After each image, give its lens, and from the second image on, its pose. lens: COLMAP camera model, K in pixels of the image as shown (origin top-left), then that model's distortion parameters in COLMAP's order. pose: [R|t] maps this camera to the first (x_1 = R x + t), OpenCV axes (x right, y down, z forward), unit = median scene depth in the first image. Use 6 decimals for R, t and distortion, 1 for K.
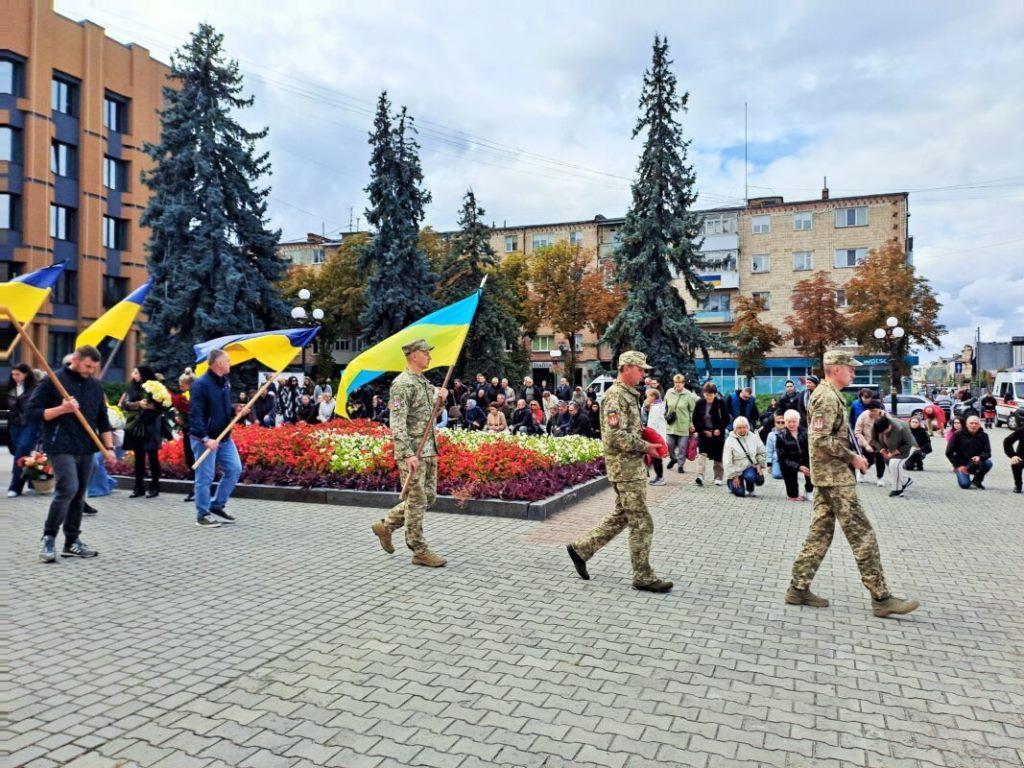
lens RADIAL K [[749.7, 0, 526.0], [0, 749.7, 361.7], [0, 0, 1]] dist [0.091392, -0.093926]
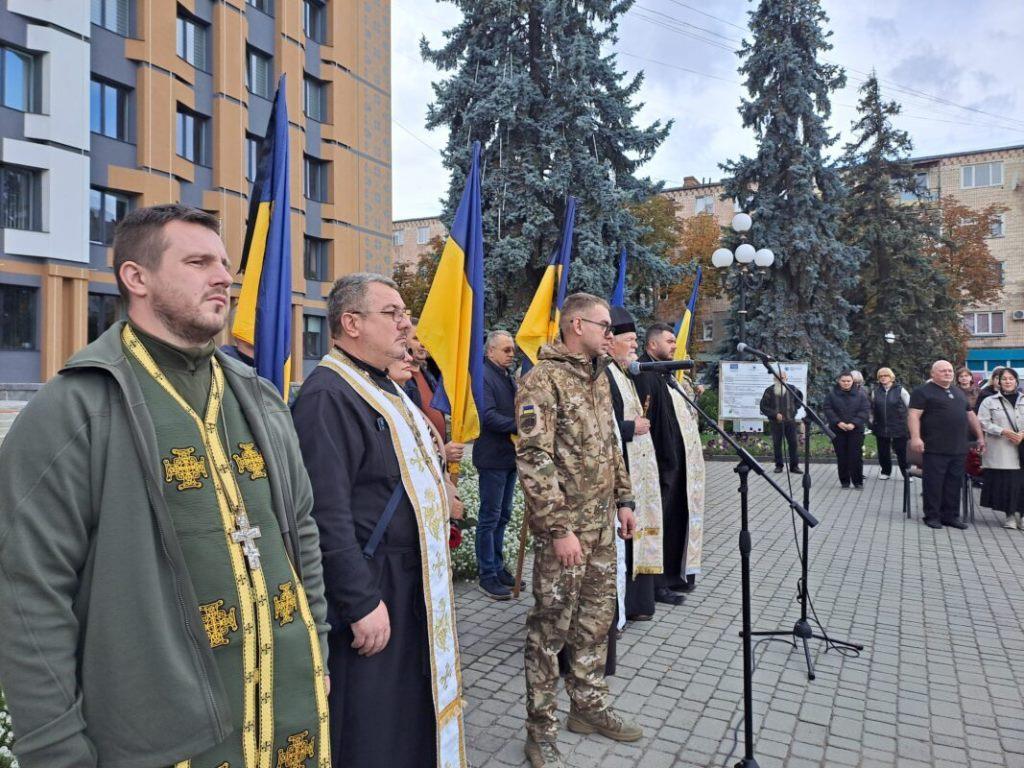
lens RADIAL K [[755.9, 0, 510.4], [0, 755.9, 367.7], [0, 0, 1]] dist [0.073239, -0.081276]
pose [[0.993969, -0.001718, -0.109646, -0.331610], [0.003364, 0.999884, 0.014829, 0.007306], [0.109608, -0.015109, 0.993860, 0.348109]]
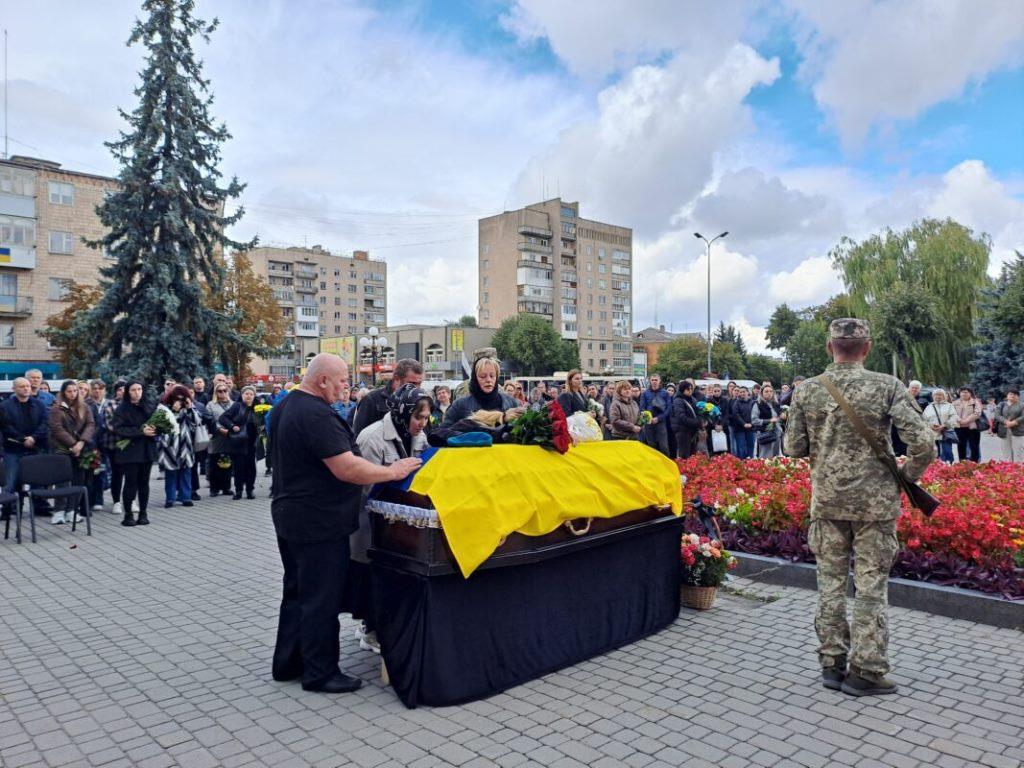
lens RADIAL K [[752.6, 0, 514.0], [0, 752.6, 363.6], [0, 0, 1]] dist [0.089580, -0.088107]
pose [[0.436256, 0.028299, 0.899378, -0.341896], [-0.020442, 0.999559, -0.021536, 0.008676], [-0.899590, -0.008990, 0.436642, 0.369411]]
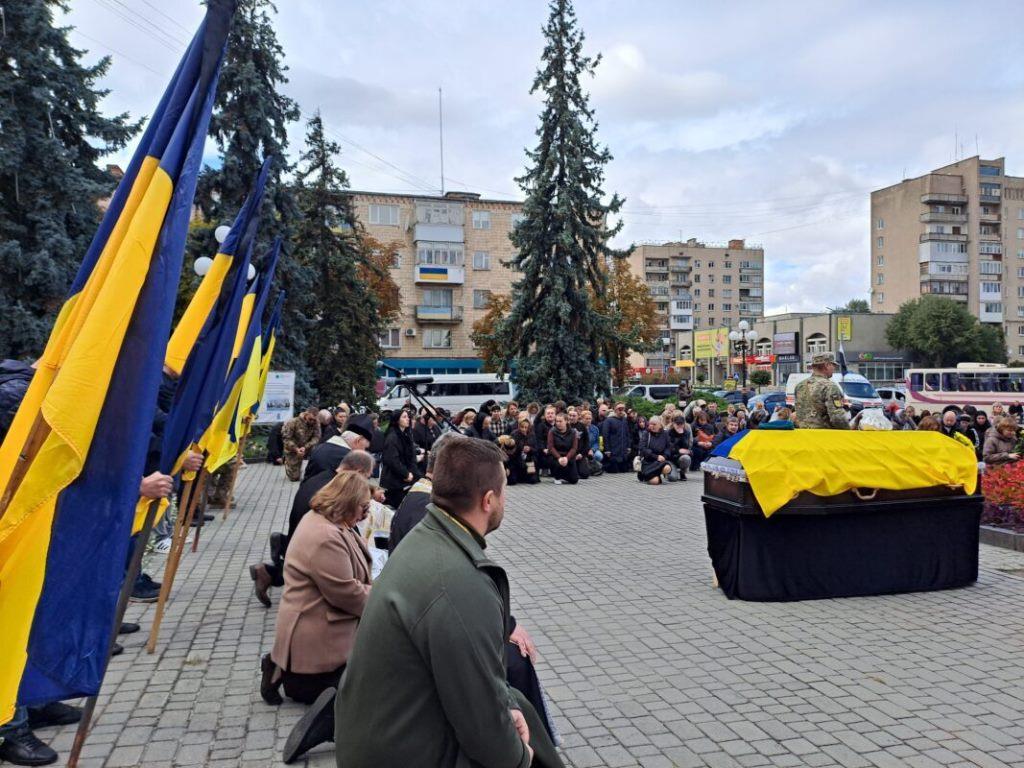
lens RADIAL K [[755.5, 0, 509.9], [0, 755.5, 376.0], [0, 0, 1]] dist [0.085303, -0.090724]
pose [[0.809107, 0.002122, 0.587658, -0.380174], [-0.012975, 0.999814, 0.014253, 0.006193], [-0.587519, -0.019157, 0.808984, 0.329499]]
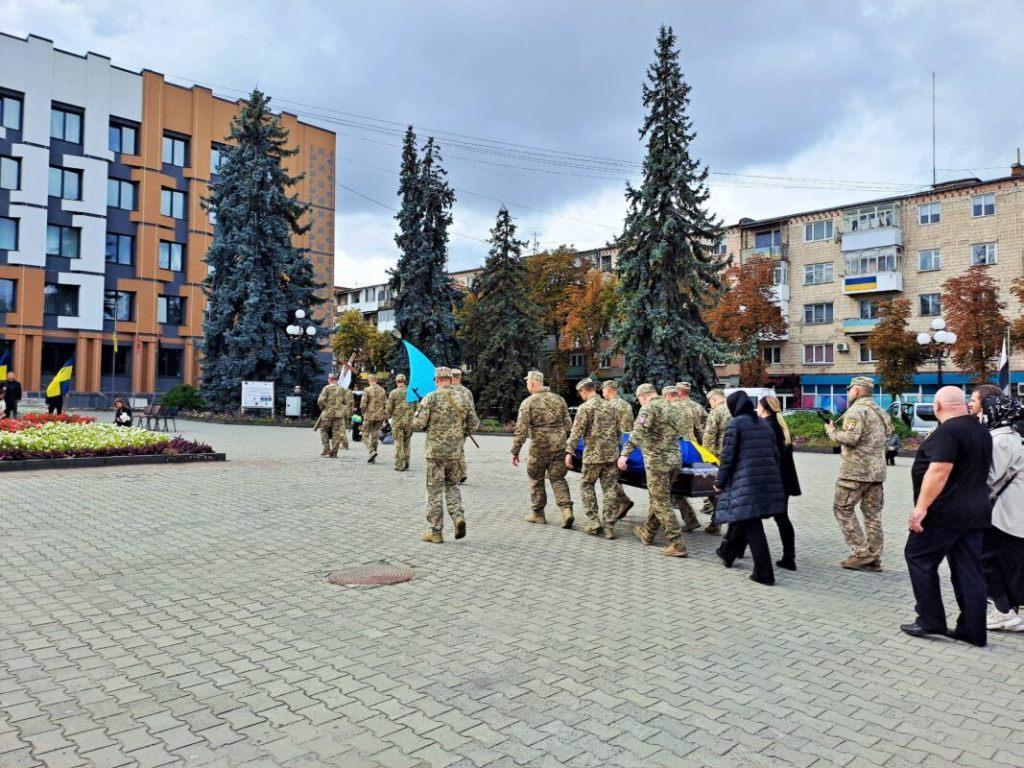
lens RADIAL K [[743.4, 0, 511.6], [0, 743.4, 372.6], [0, 0, 1]] dist [0.092969, -0.092083]
pose [[0.915163, -0.001592, -0.403082, 0.378440], [-0.002640, 0.999947, -0.009945, 0.008556], [0.403076, 0.010165, 0.915110, 0.073883]]
